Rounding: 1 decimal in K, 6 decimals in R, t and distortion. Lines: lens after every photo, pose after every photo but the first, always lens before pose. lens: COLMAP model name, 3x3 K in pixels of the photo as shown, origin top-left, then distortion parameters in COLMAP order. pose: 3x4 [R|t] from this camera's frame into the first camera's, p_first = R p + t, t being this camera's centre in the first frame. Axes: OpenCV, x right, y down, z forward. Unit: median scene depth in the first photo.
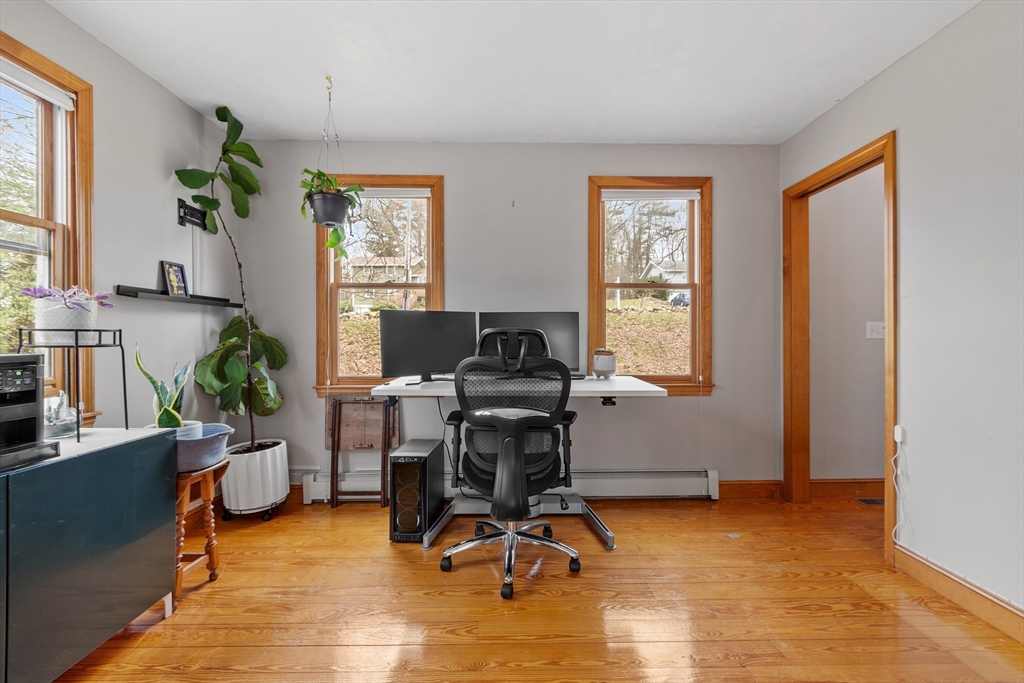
lens RADIAL K [[459.3, 0, 512.0], [0, 459.3, 341.5], [0, 0, 1]] dist [-0.000934, -0.000225]
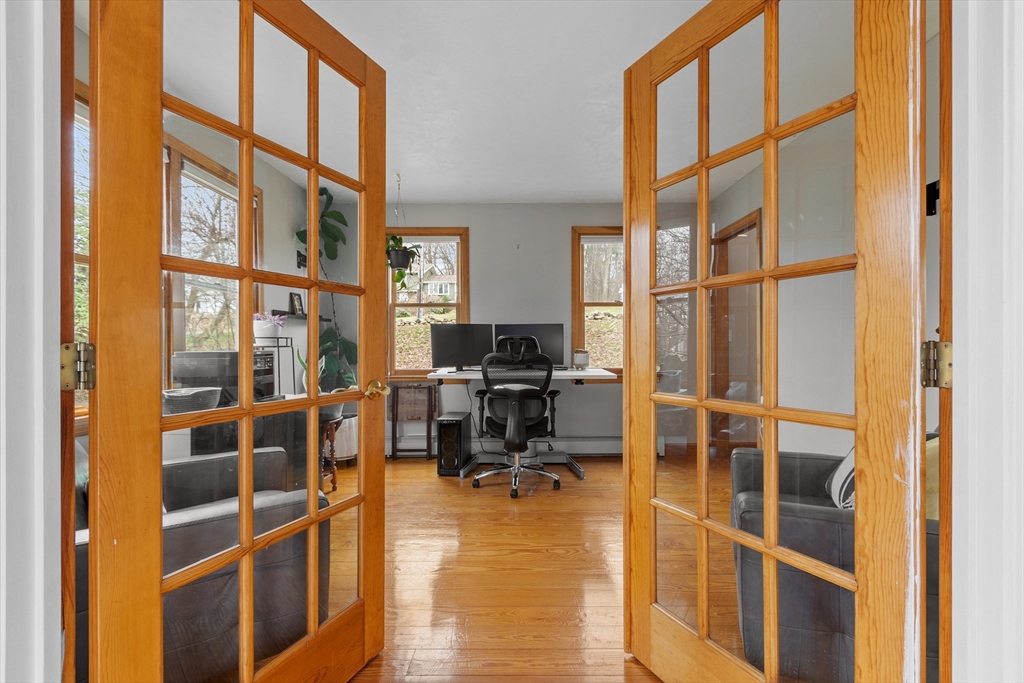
lens RADIAL K [[459.3, 0, 512.0], [0, 459.3, 341.5], [0, 0, 1]] dist [-0.000934, -0.000225]
pose [[0.999789, -0.003686, -0.020216, 0.013512], [0.003466, 0.999934, -0.010913, 0.008066], [0.020255, 0.010841, 0.999736, -0.506170]]
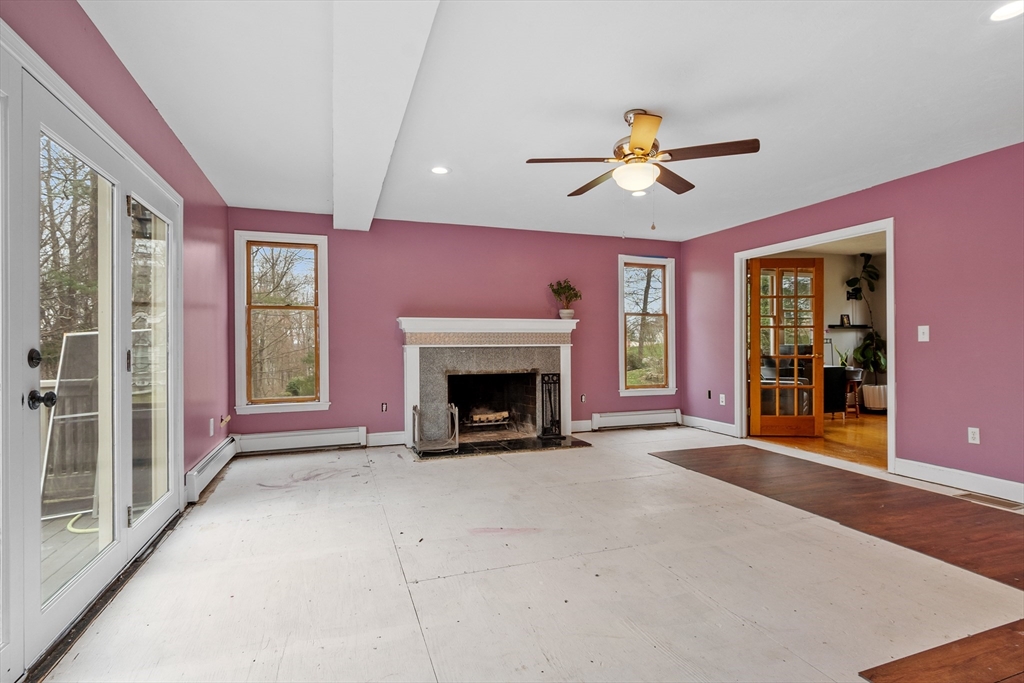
lens RADIAL K [[505.1, 0, 512.0], [0, 505.1, 341.5], [0, 0, 1]] dist [-0.002645, -0.000779]
pose [[0.332275, -0.008707, -0.943142, 1.496360], [-0.001215, 0.999953, -0.009659, 0.027896], [0.943182, 0.004355, 0.332249, -1.951650]]
